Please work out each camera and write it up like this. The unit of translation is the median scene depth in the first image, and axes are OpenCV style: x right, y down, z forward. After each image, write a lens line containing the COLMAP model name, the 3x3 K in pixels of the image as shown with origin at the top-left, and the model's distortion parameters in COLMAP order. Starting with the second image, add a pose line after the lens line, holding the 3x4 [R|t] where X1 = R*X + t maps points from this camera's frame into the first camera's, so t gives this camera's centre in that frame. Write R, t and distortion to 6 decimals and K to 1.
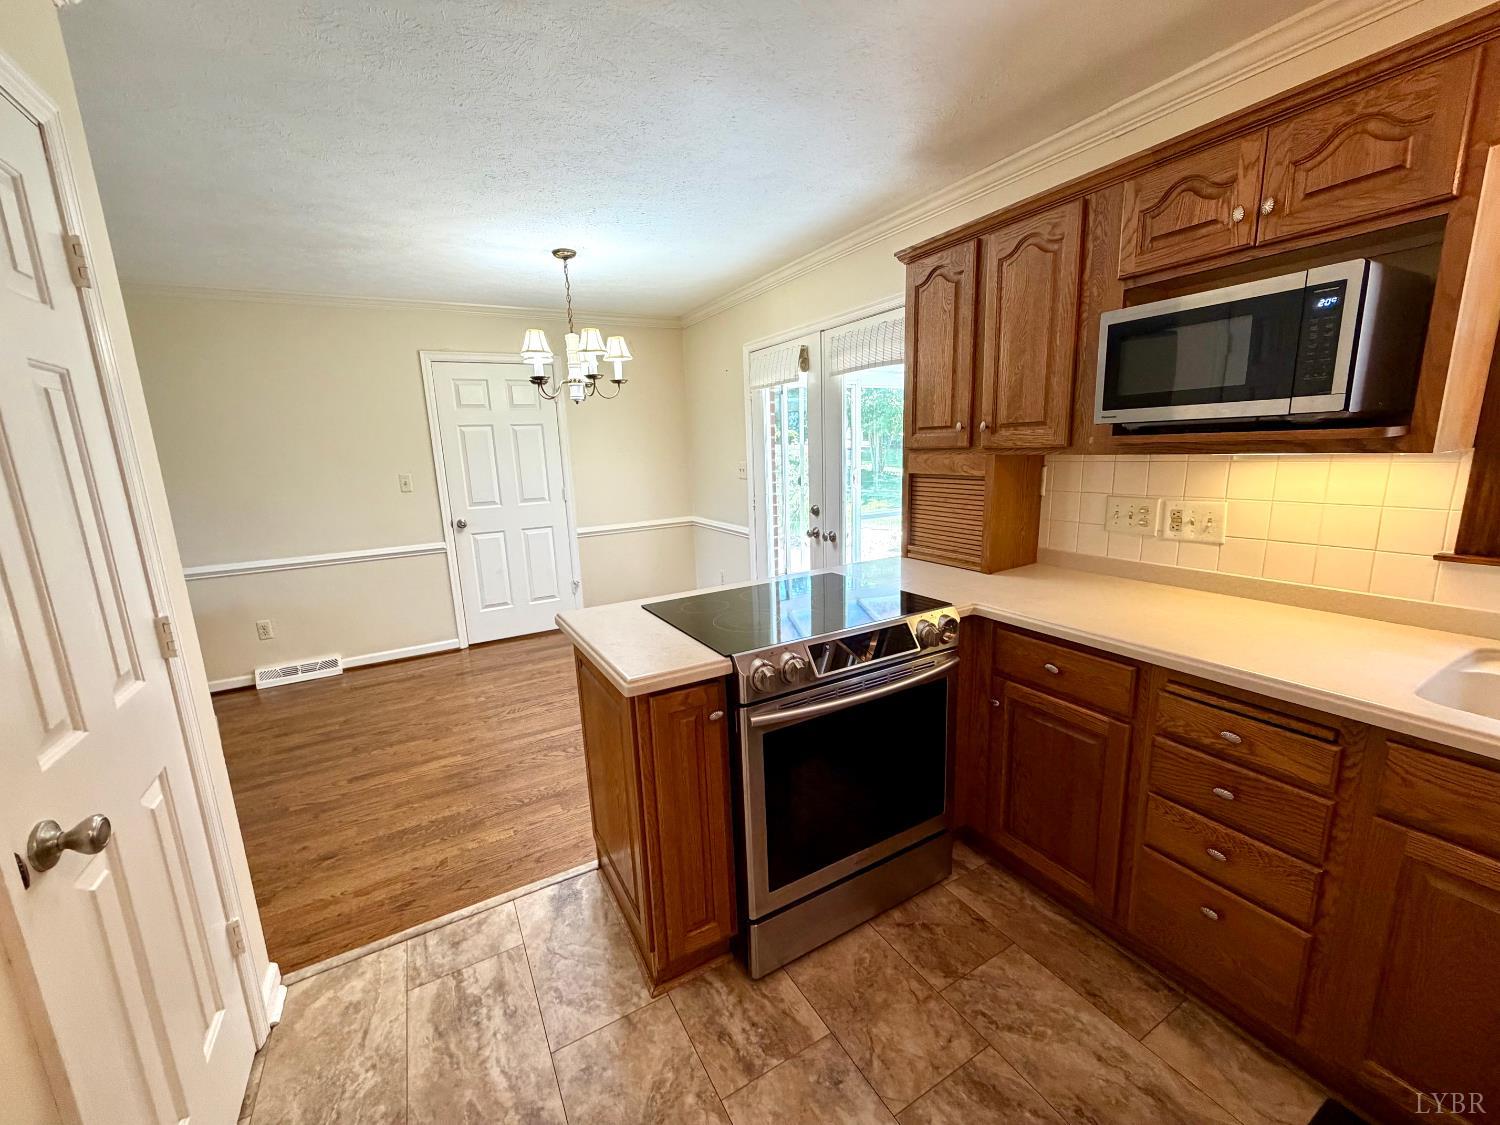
lens RADIAL K [[597.5, 0, 744.1], [0, 597.5, 561.6], [0, 0, 1]] dist [0.000589, -0.000287]
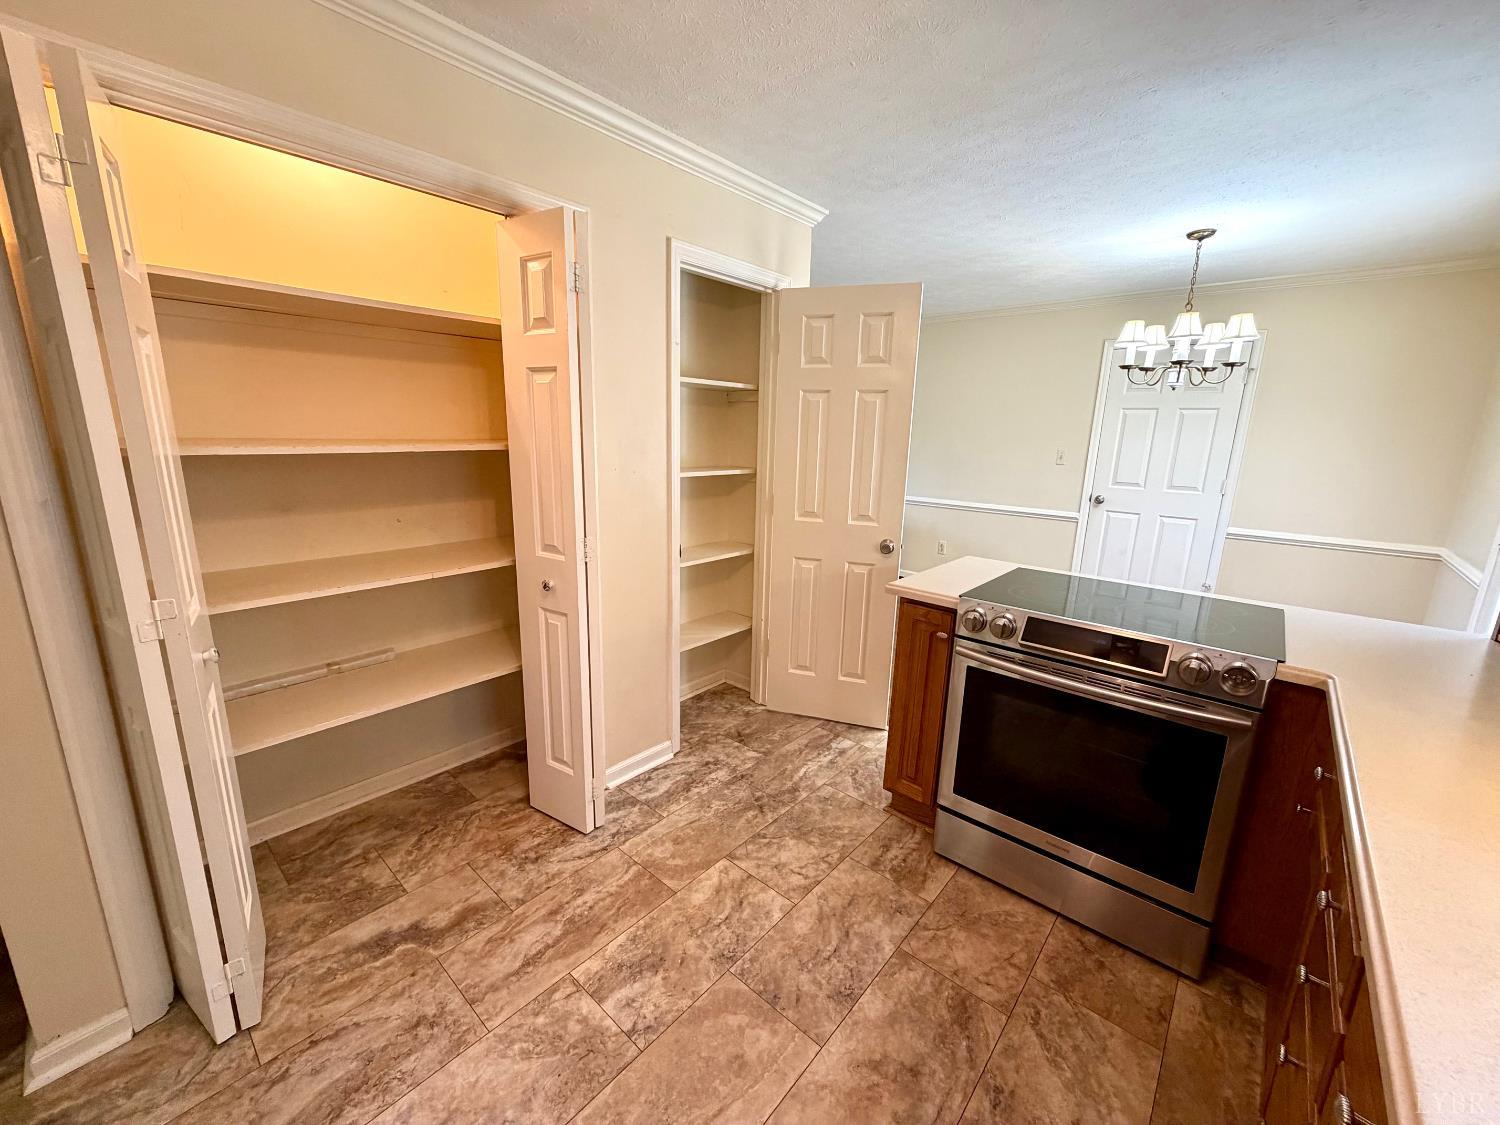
lens RADIAL K [[597.5, 0, 744.1], [0, 597.5, 561.6], [0, 0, 1]] dist [0.000589, -0.000287]
pose [[0.328542, 0.252483, -0.910117, 0.919135], [-0.217006, 0.958007, 0.187432, -0.052722], [0.919222, 0.135921, 0.369536, 0.063599]]
